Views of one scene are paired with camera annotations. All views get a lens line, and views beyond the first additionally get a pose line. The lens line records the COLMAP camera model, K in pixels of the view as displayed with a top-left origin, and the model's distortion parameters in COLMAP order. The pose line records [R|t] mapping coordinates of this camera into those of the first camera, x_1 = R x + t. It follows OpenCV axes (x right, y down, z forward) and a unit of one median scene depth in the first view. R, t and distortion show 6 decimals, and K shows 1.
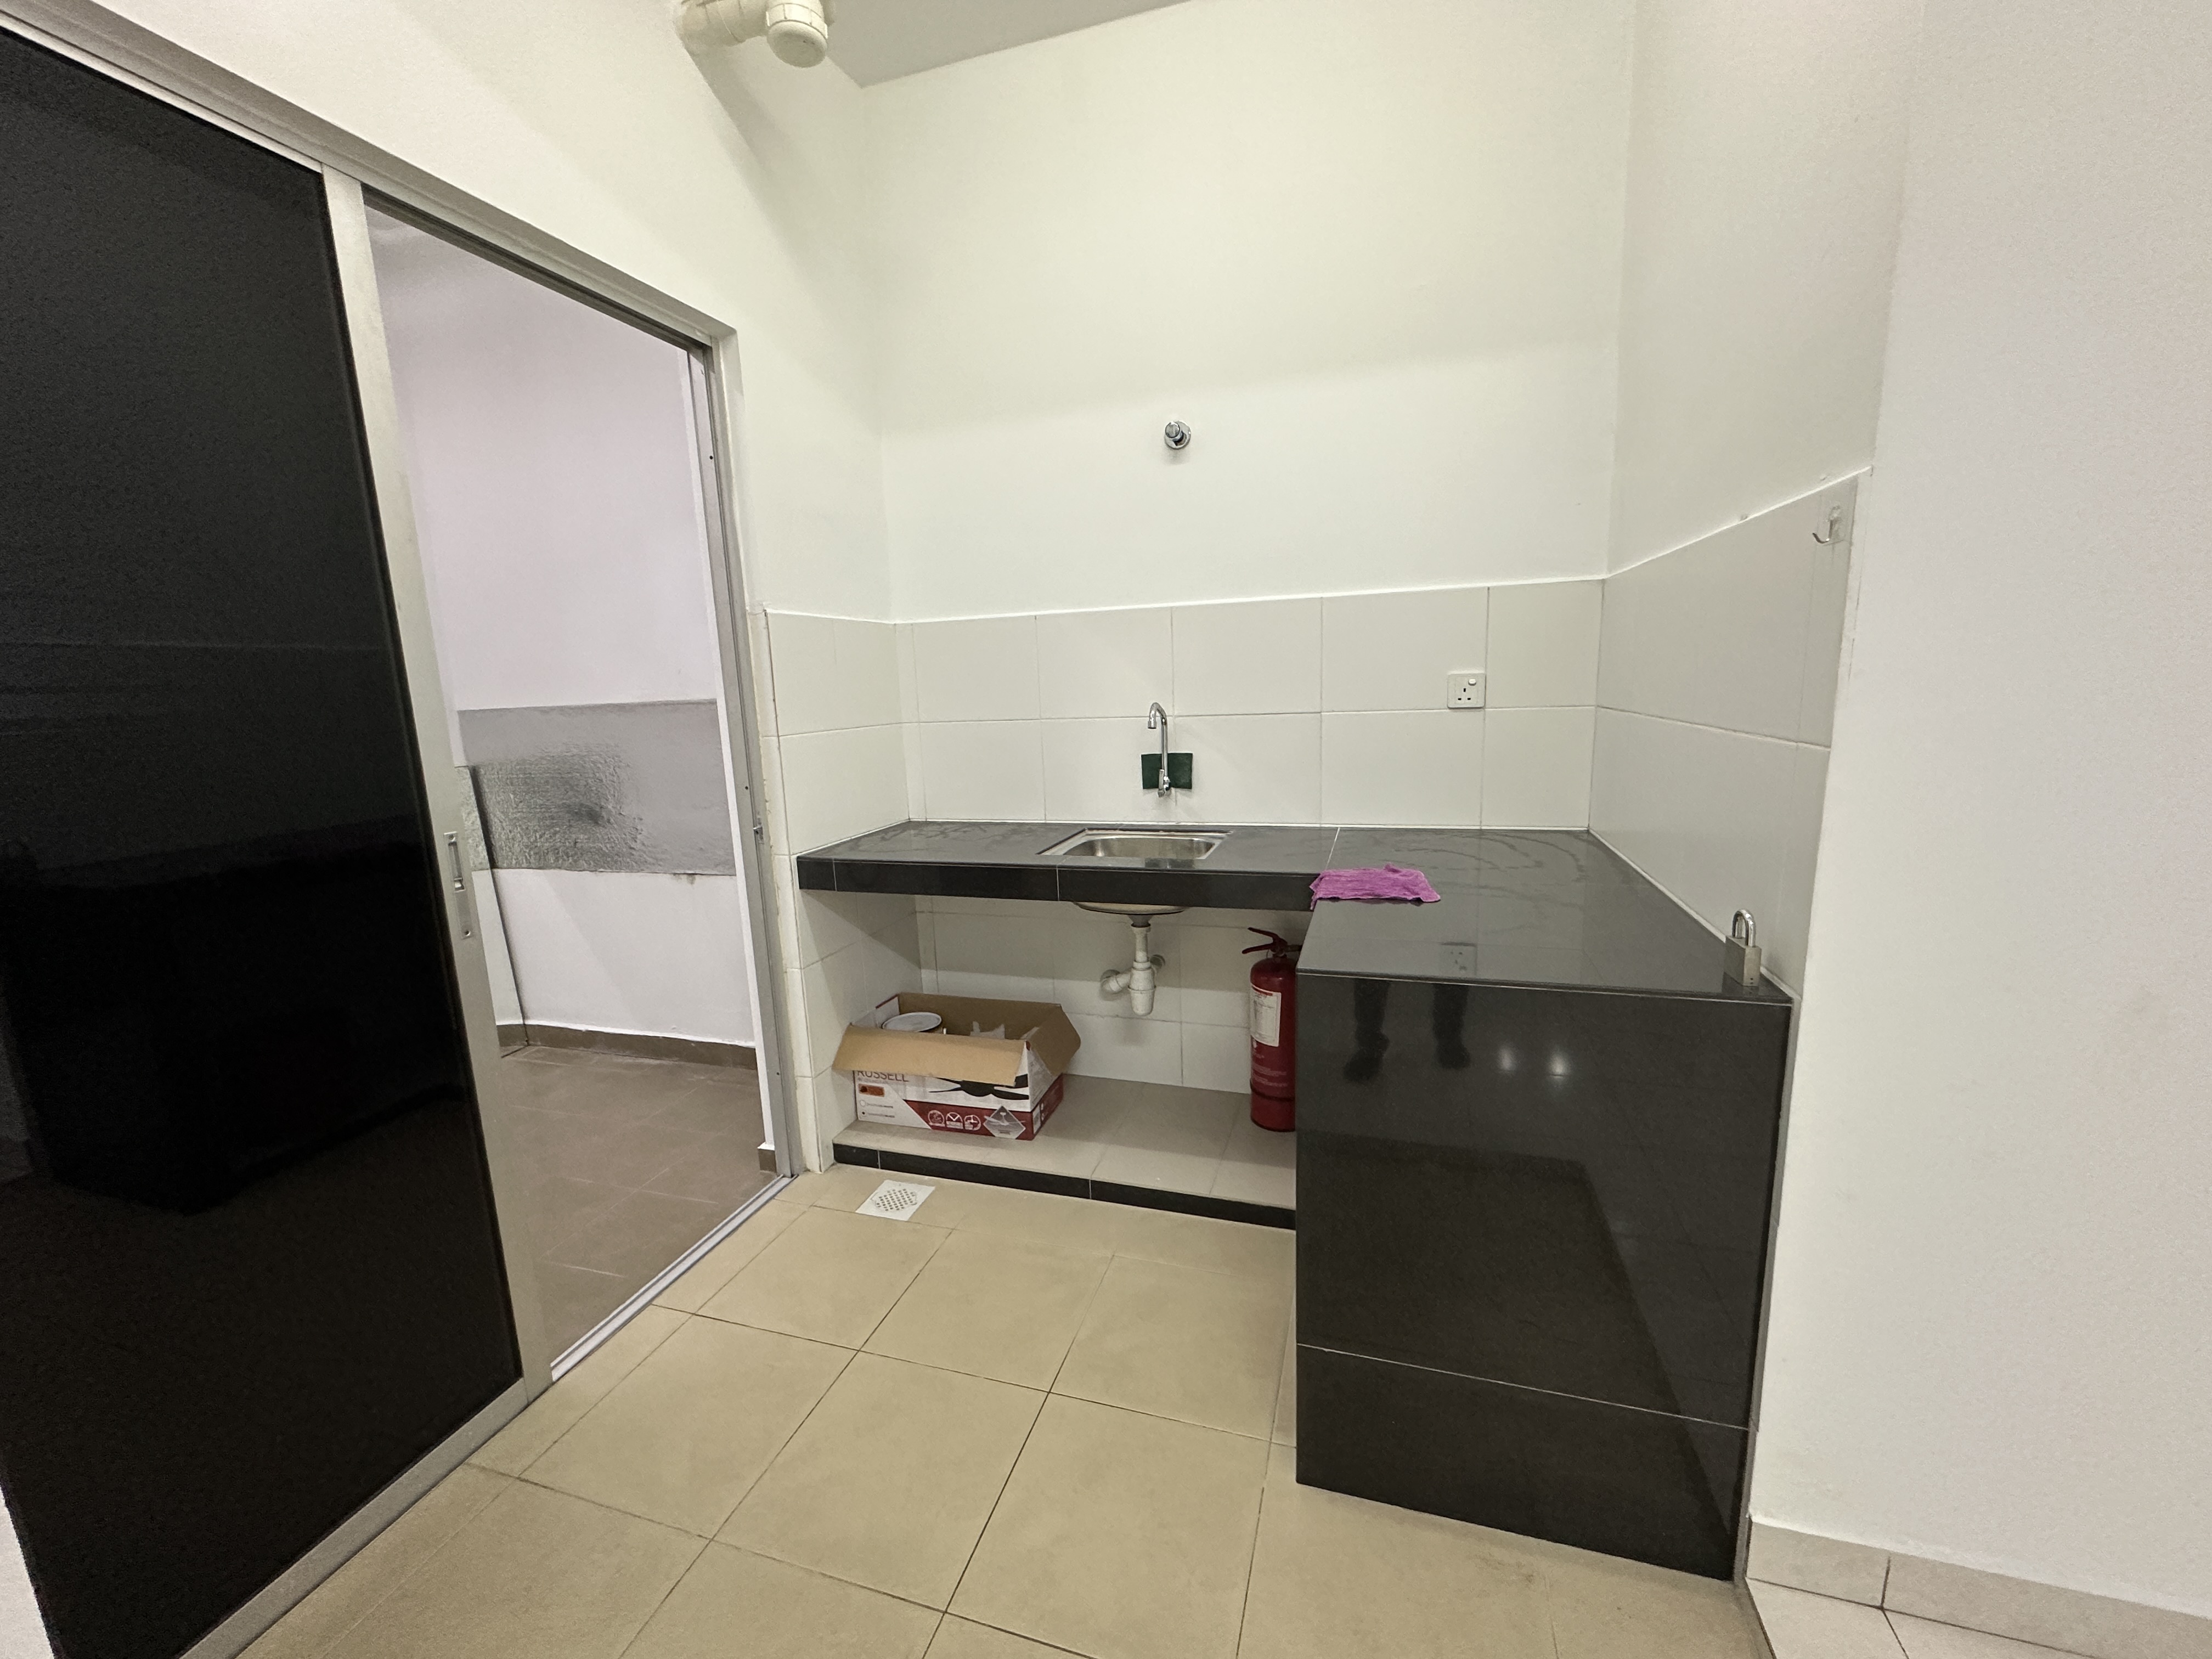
lens RADIAL K [[878.6, 0, 1106.5], [0, 878.6, 826.5], [0, 0, 1]] dist [0.003518, -0.000967]
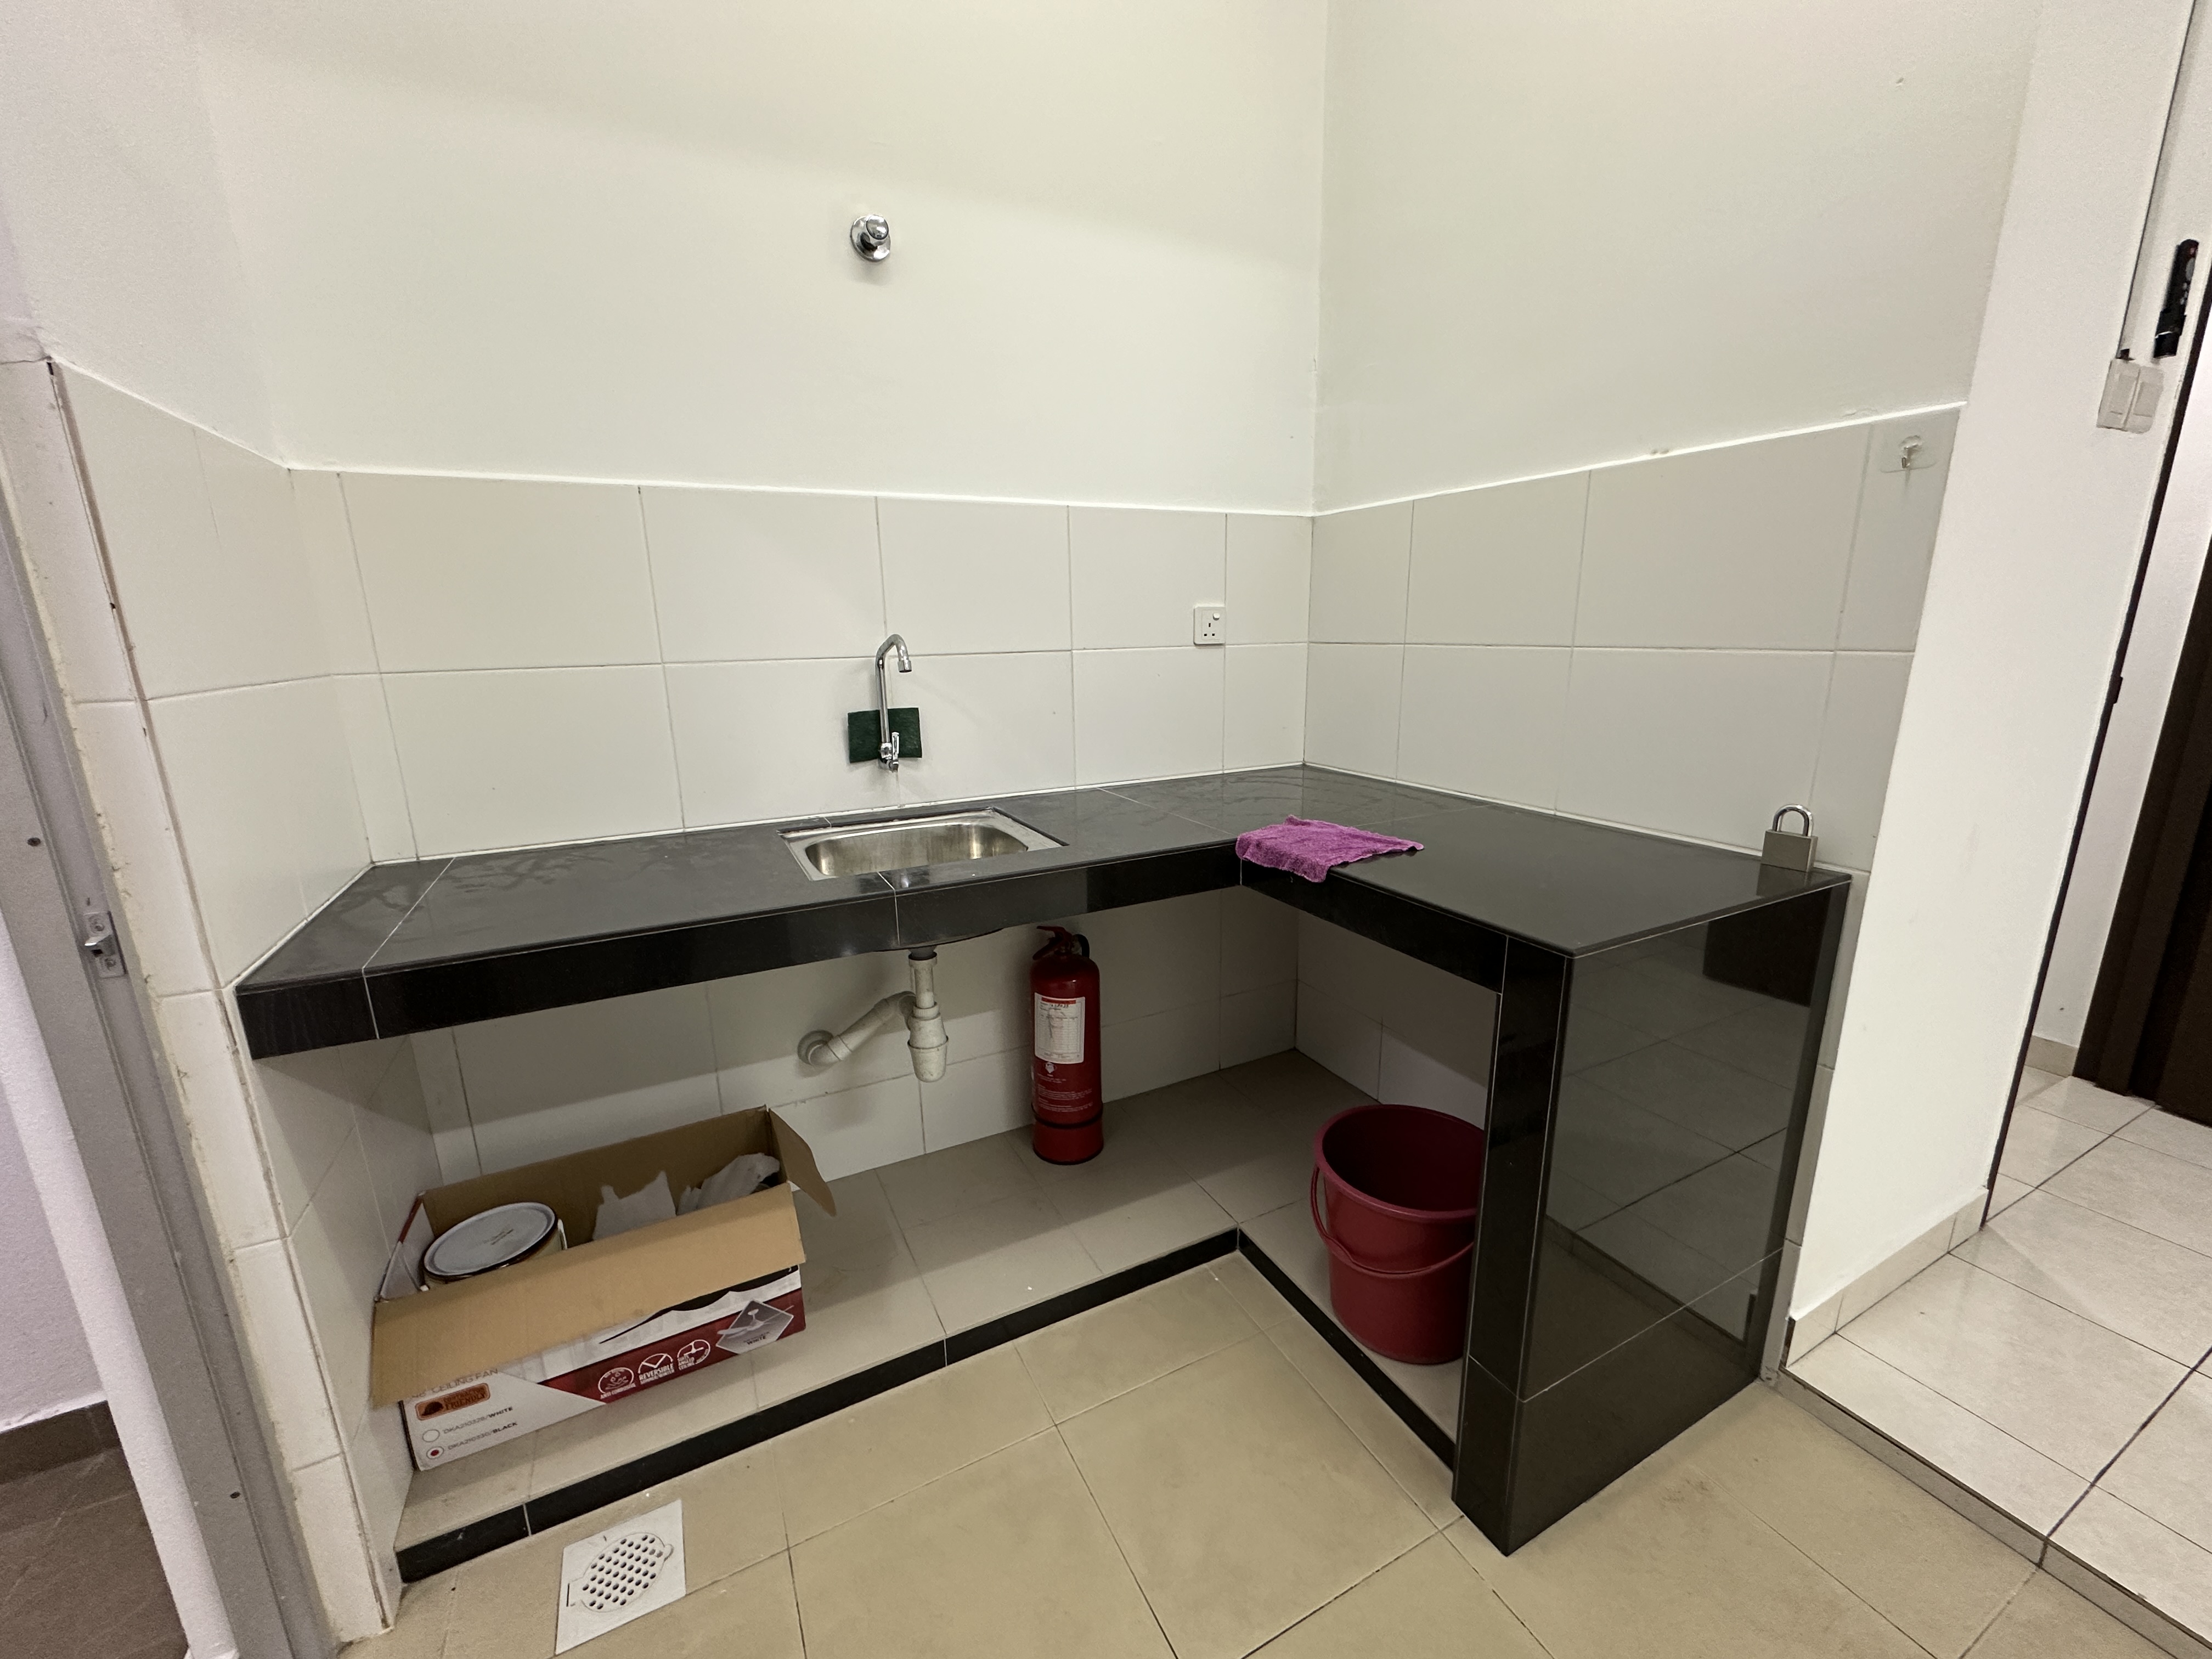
lens RADIAL K [[878.6, 0, 1094.5], [0, 878.6, 830.2], [0, 0, 1]] dist [0.003518, -0.000967]
pose [[0.712189, -0.136695, 0.688550, -0.319434], [0.107419, 0.990527, 0.085539, -0.030613], [-0.693721, 0.013044, 0.720126, 0.387055]]
